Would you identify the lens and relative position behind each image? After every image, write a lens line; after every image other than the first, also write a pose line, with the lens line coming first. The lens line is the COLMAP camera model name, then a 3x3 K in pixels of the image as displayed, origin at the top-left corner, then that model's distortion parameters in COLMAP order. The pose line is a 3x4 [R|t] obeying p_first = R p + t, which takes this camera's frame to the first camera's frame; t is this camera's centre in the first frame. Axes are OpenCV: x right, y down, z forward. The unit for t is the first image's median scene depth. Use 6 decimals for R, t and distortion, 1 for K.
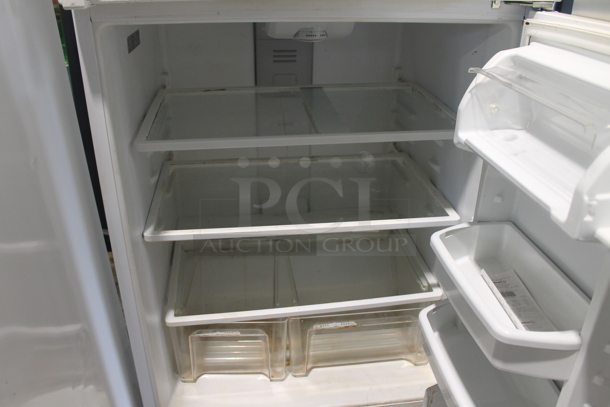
lens RADIAL K [[509.4, 0, 305.0], [0, 509.4, 203.5], [0, 0, 1]] dist [-0.161561, 0.133740]
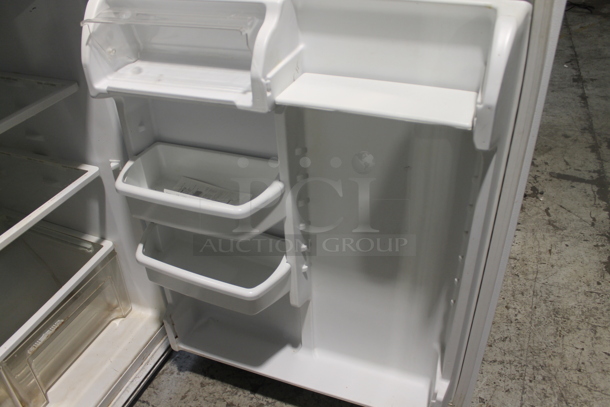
lens RADIAL K [[509.4, 0, 305.0], [0, 509.4, 203.5], [0, 0, 1]] dist [-0.161561, 0.133740]
pose [[0.504747, -0.523705, 0.686268, -0.301220], [0.432659, 0.841382, 0.323856, -0.077154], [-0.747018, 0.133455, 0.651271, 0.039667]]
